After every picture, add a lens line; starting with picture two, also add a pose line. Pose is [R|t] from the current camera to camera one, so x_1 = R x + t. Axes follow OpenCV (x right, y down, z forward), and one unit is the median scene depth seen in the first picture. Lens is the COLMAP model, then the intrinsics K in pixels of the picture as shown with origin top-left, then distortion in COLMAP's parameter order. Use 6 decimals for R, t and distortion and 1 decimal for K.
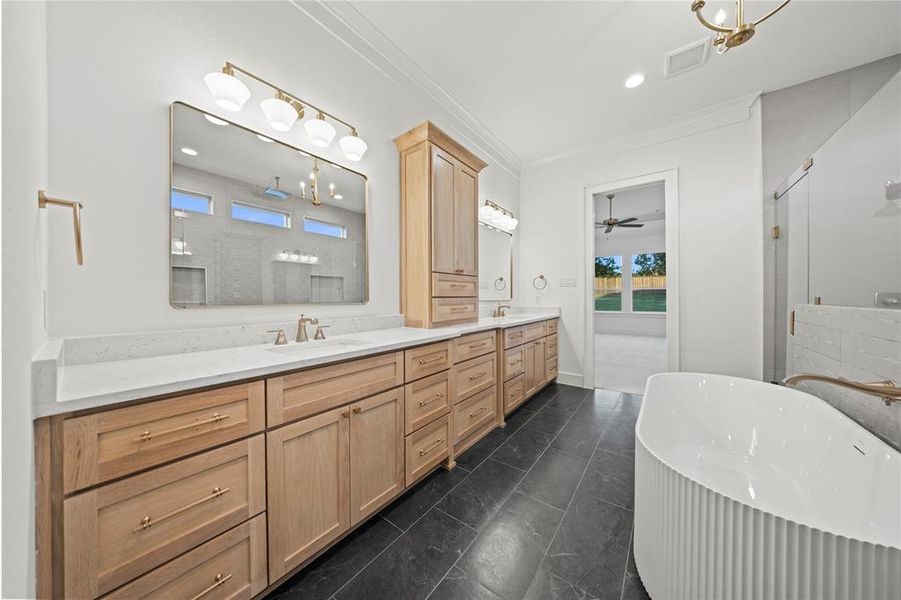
lens RADIAL K [[271.7, 0, 449.3], [0, 271.7, 297.9], [0, 0, 1]] dist [-0.004470, -0.000244]
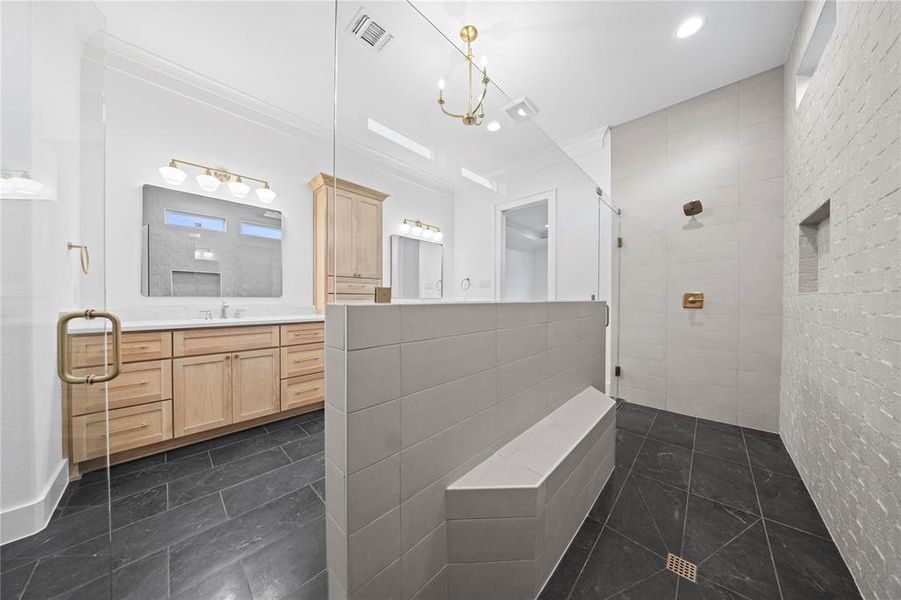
lens RADIAL K [[271.7, 0, 457.8], [0, 271.7, 300.9], [0, 0, 1]] dist [-0.004470, -0.000244]
pose [[0.993281, 0.009039, -0.115371, 1.061328], [-0.009029, 0.999959, 0.000604, 0.038661], [0.115372, 0.000442, 0.993322, -0.468396]]
